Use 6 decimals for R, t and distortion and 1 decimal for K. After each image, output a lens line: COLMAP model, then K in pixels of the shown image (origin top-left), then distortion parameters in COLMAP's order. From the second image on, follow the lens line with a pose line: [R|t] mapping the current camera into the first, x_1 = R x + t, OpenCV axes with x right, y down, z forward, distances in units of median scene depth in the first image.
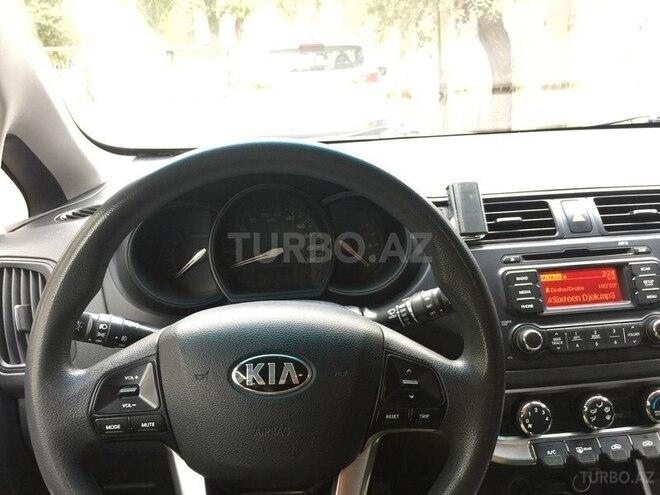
lens RADIAL K [[578.7, 0, 335.8], [0, 578.7, 248.2], [0, 0, 1]] dist [0.101771, -0.149023]
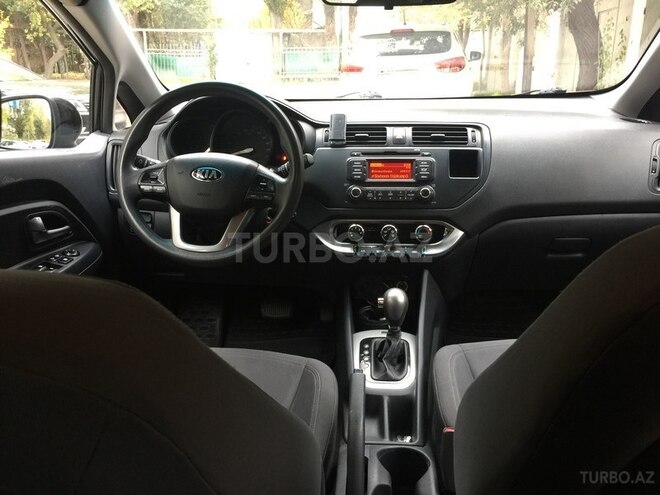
lens RADIAL K [[578.7, 0, 335.8], [0, 578.7, 248.2], [0, 0, 1]] dist [0.101771, -0.149023]
pose [[0.981278, 0.079826, -0.175275, 0.588581], [-0.075370, 0.996644, 0.031946, 0.268815], [0.177237, -0.018137, 0.984001, -0.901074]]
